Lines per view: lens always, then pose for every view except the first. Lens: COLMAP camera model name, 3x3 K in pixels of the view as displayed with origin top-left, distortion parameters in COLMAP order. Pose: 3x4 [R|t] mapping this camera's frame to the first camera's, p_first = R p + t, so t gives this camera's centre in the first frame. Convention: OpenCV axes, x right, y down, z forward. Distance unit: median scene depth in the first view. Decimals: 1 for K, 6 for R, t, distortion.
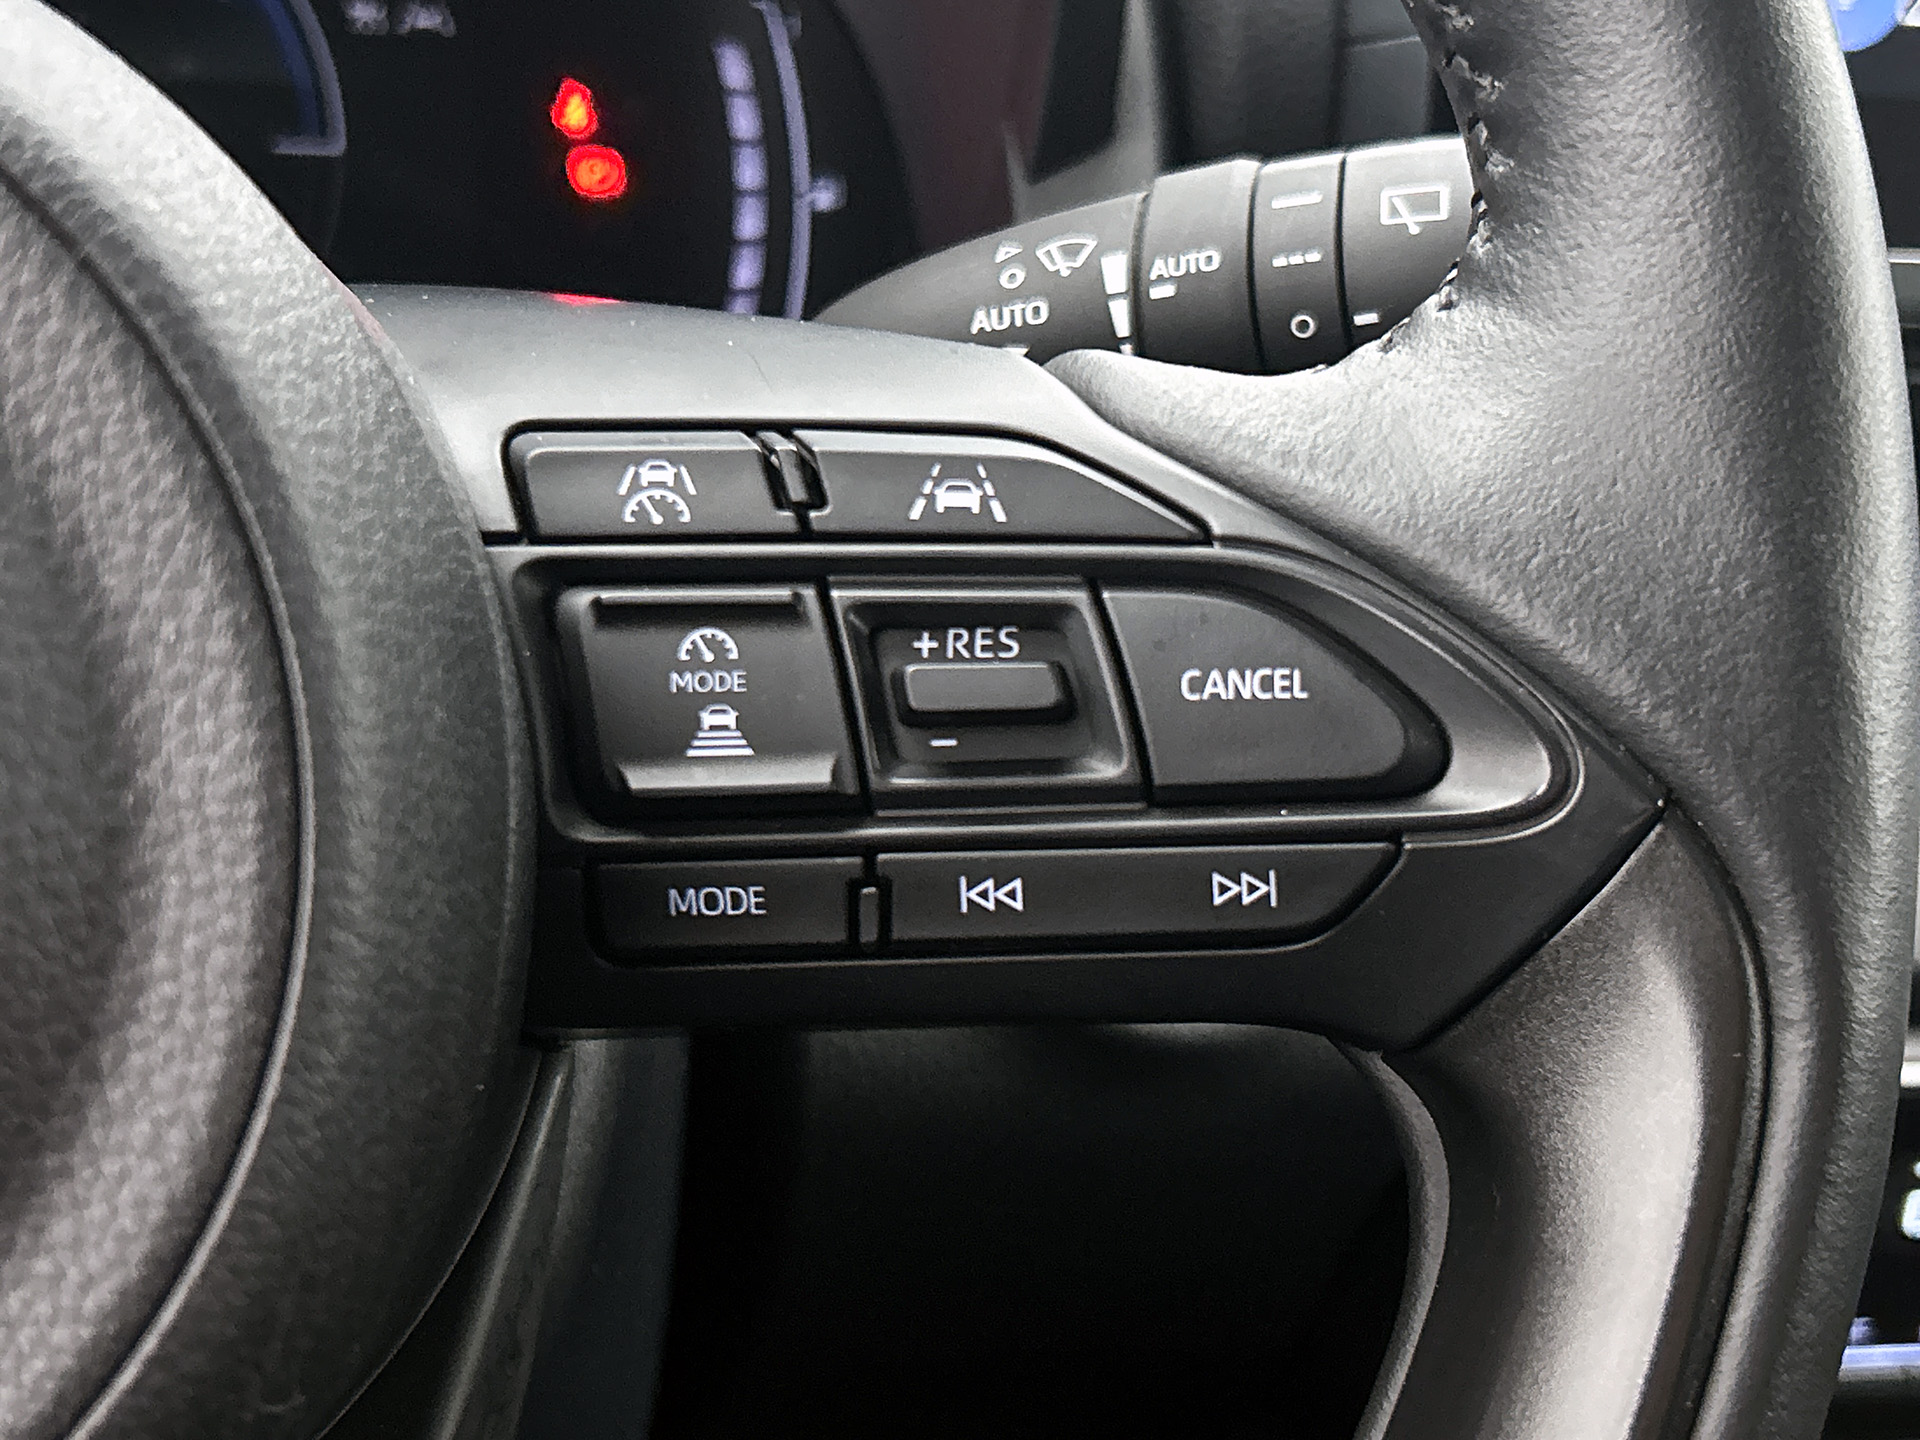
lens RADIAL K [[2670.0, 0, 960.0], [0, 2670.0, 720.0], [0, 0, 1]] dist [0.337541, -1.301318]
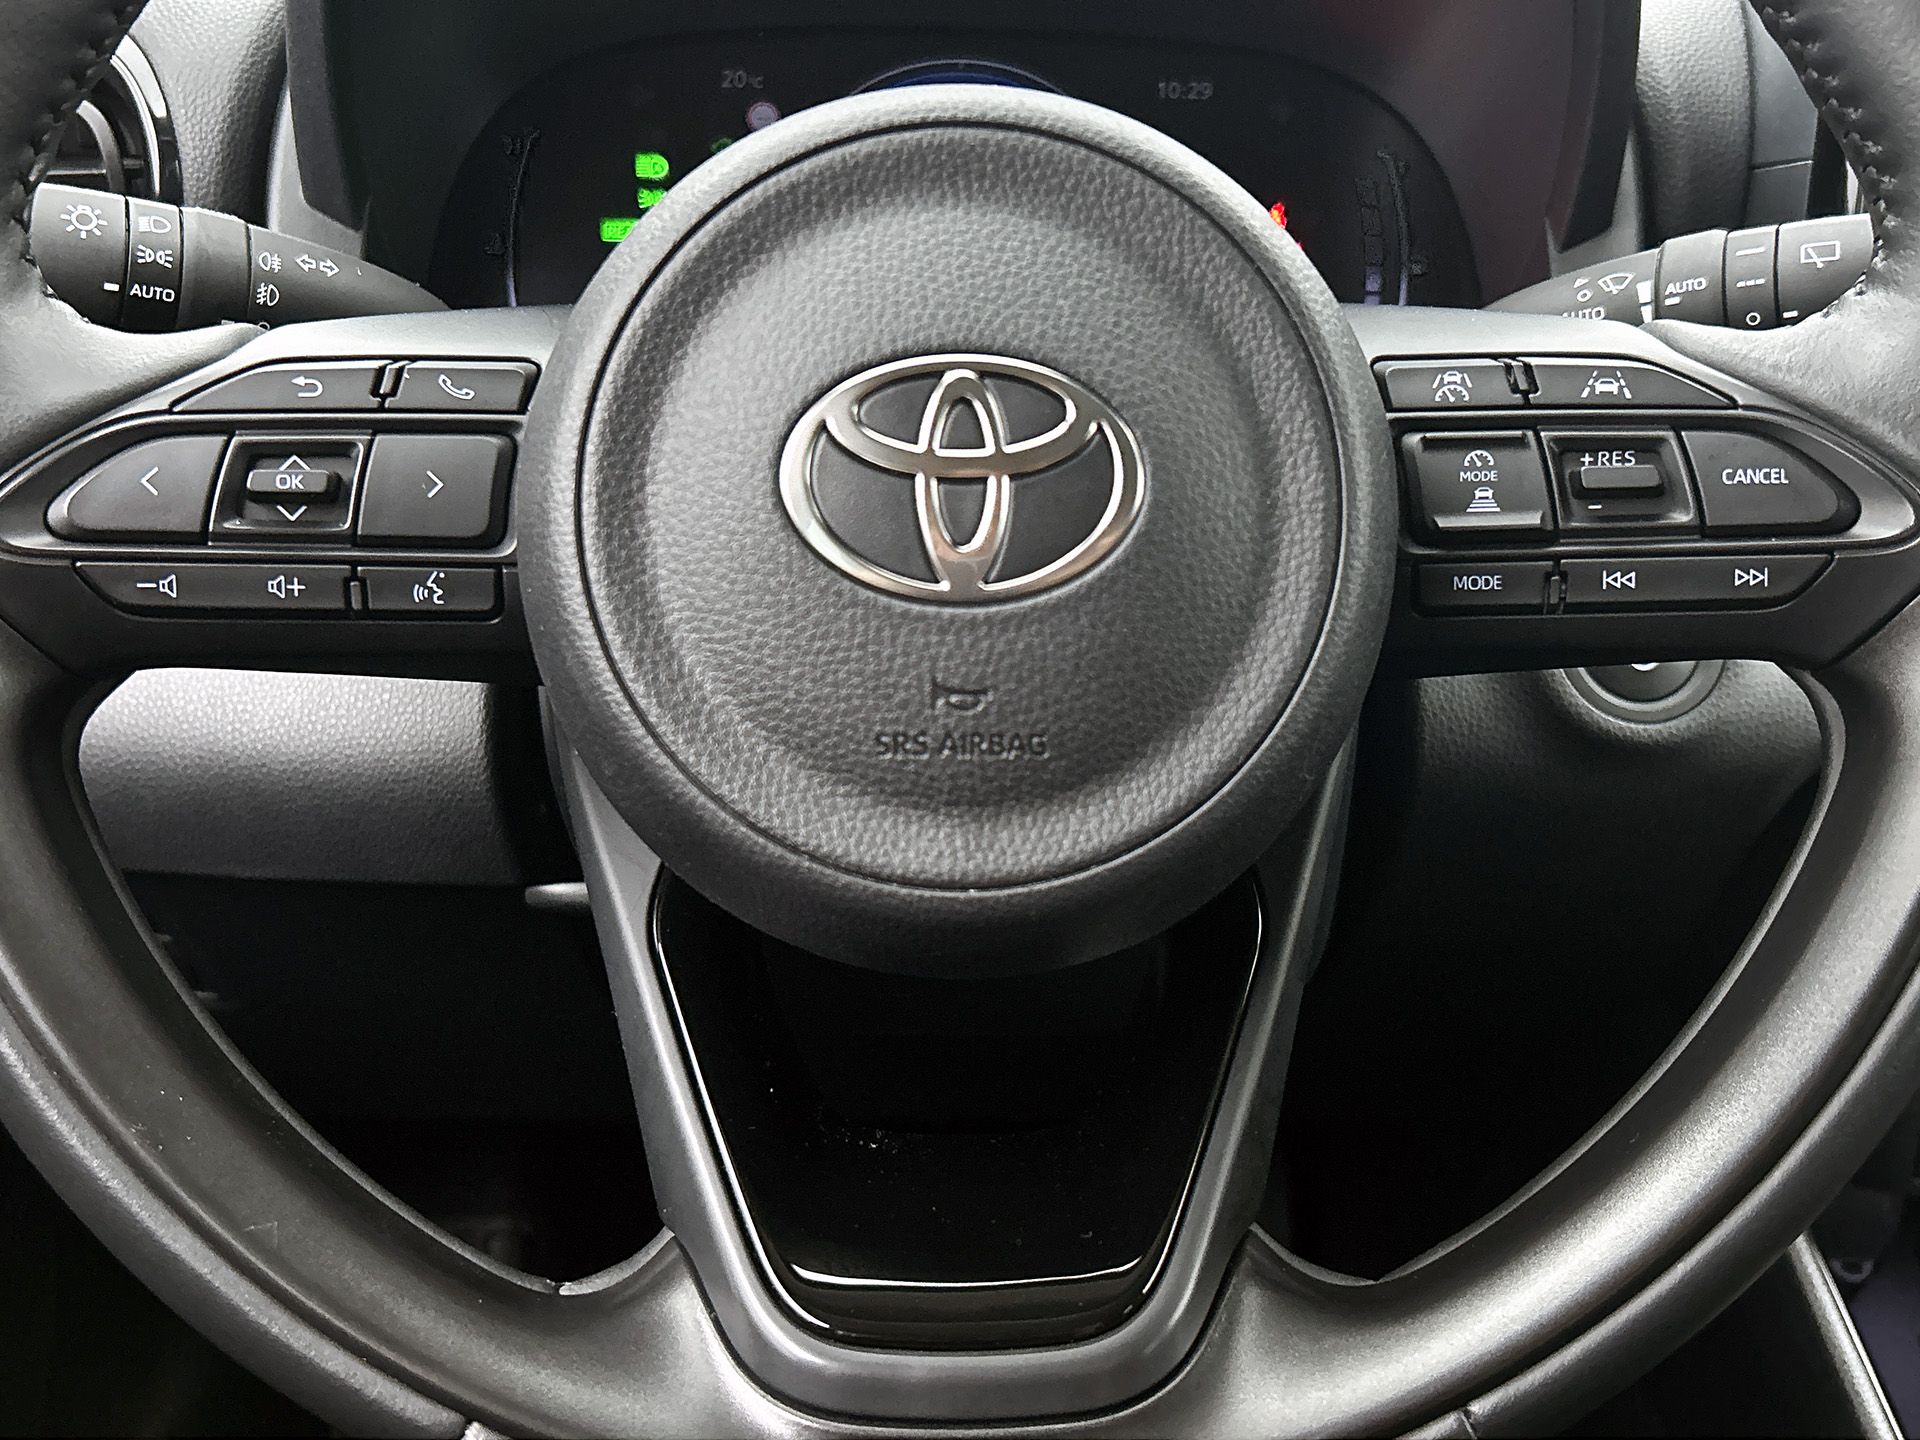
lens RADIAL K [[1898.5, 0, 960.5], [0, 1898.5, 767.0], [0, 0, 1]] dist [0.095216, -0.203277]
pose [[0.981850, 0.031532, -0.187021, -0.205303], [-0.023302, 0.998668, 0.046045, 0.153059], [0.188224, -0.040851, 0.981276, -0.544759]]
